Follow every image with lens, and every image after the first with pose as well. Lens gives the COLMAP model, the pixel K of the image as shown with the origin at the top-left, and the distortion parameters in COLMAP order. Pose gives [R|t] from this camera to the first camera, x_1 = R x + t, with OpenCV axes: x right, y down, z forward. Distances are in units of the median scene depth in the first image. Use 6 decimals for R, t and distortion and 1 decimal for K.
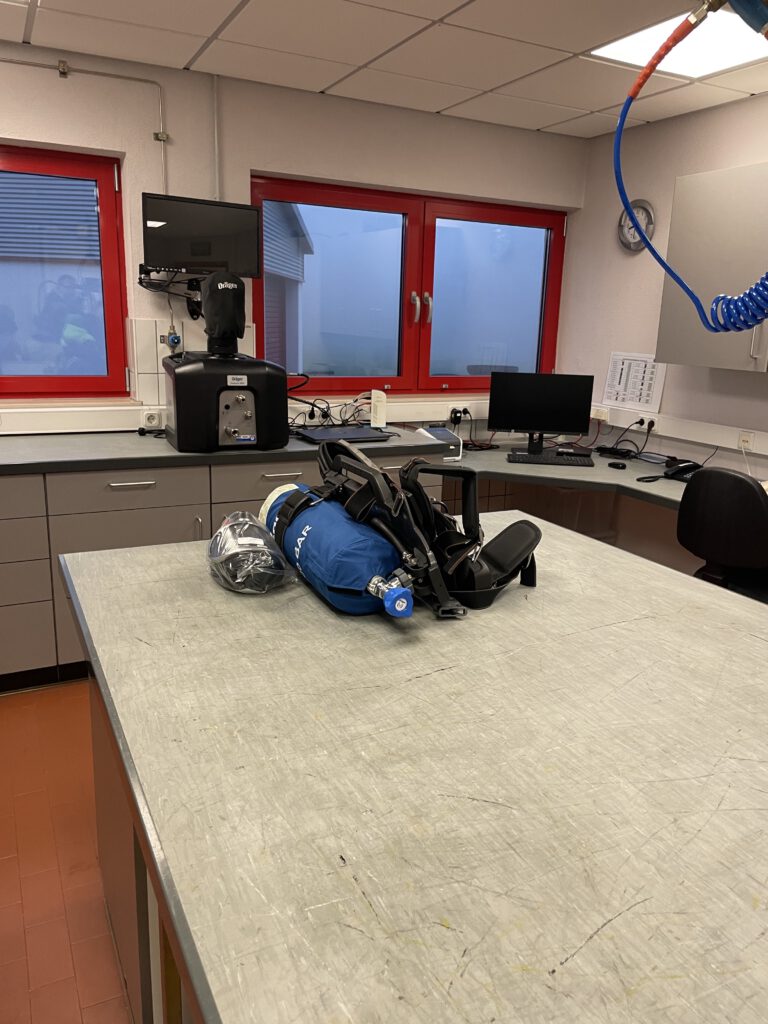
lens RADIAL K [[782.6, 0, 385.1], [0, 782.6, 508.0], [0, 0, 1]] dist [0.081957, -0.106774]
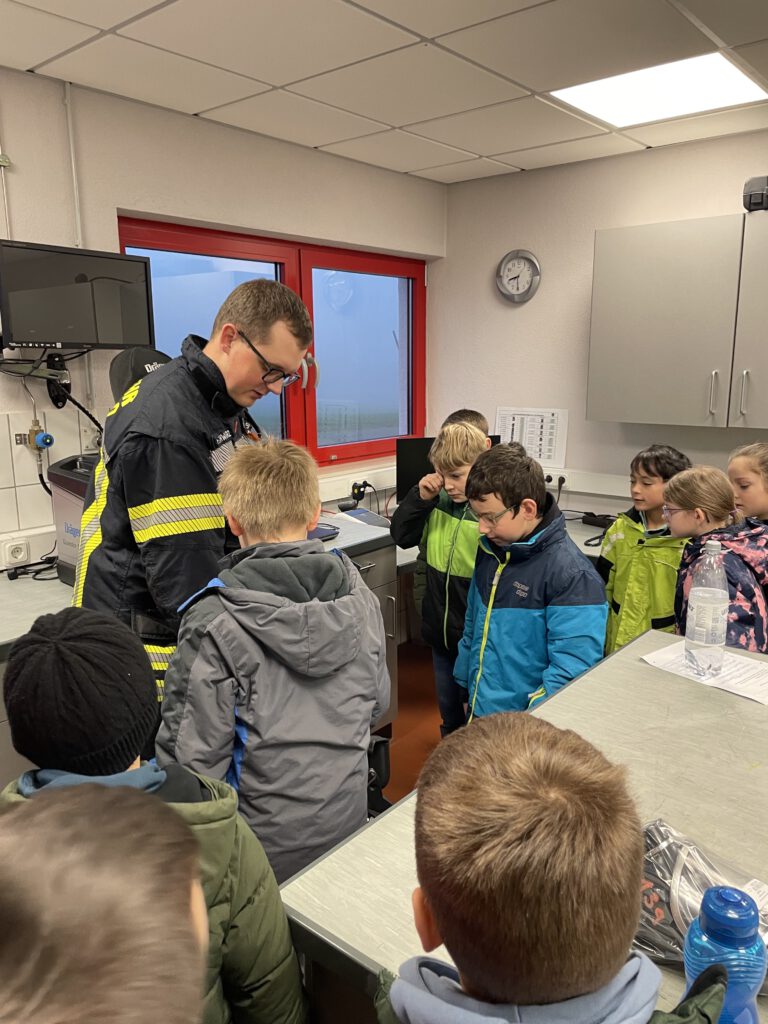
lens RADIAL K [[782.6, 0, 382.3], [0, 782.6, 514.6], [0, 0, 1]] dist [0.081957, -0.106774]
pose [[0.919759, -0.119004, 0.374006, -0.228183], [0.130213, 0.991475, -0.004747, -0.089027], [-0.370253, 0.053067, 0.927414, 0.193901]]
